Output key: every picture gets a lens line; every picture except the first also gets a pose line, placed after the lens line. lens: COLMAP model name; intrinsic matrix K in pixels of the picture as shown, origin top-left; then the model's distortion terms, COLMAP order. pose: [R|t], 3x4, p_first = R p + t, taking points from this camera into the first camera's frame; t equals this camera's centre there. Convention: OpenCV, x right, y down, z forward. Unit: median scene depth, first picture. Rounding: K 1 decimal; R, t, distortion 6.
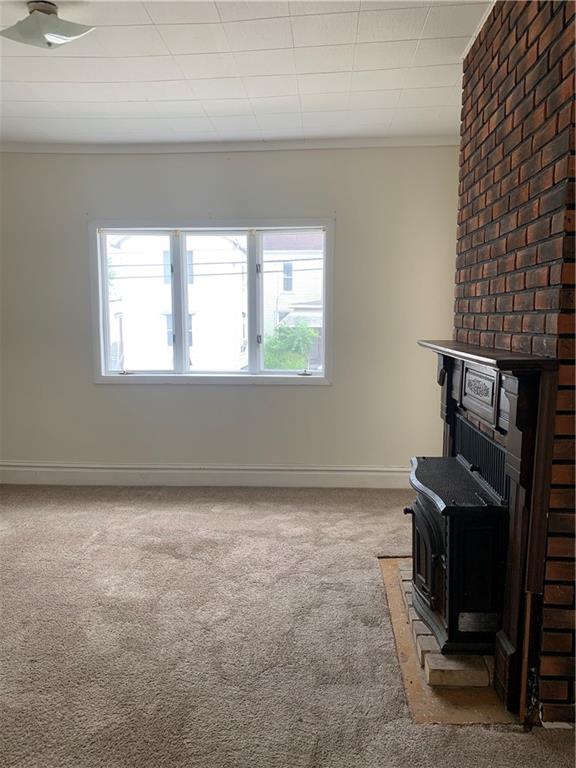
lens RADIAL K [[583.6, 0, 288.0], [0, 583.6, 384.0], [0, 0, 1]] dist [0.054707, -0.061748]
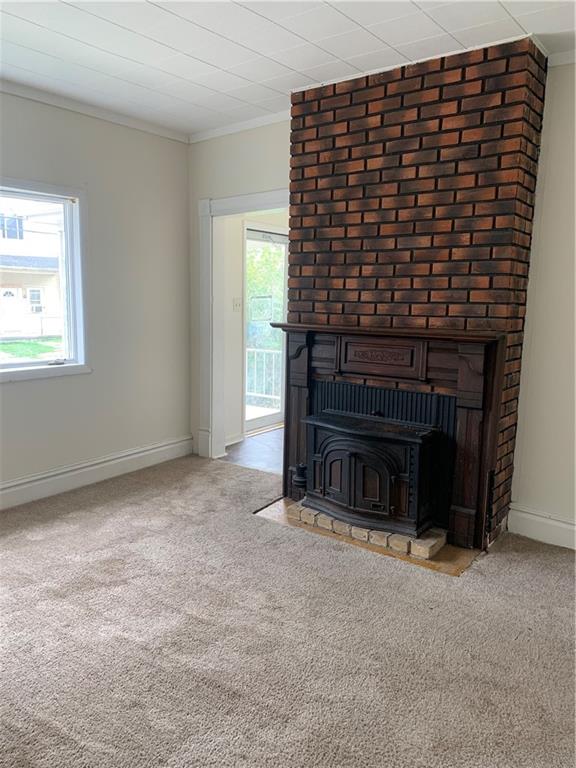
lens RADIAL K [[583.6, 0, 288.0], [0, 583.6, 384.0], [0, 0, 1]] dist [0.054707, -0.061748]
pose [[0.544779, -0.115977, 0.830521, -0.654897], [0.080489, 0.993049, 0.085877, -0.043223], [-0.834708, 0.020064, 0.550327, 0.282420]]
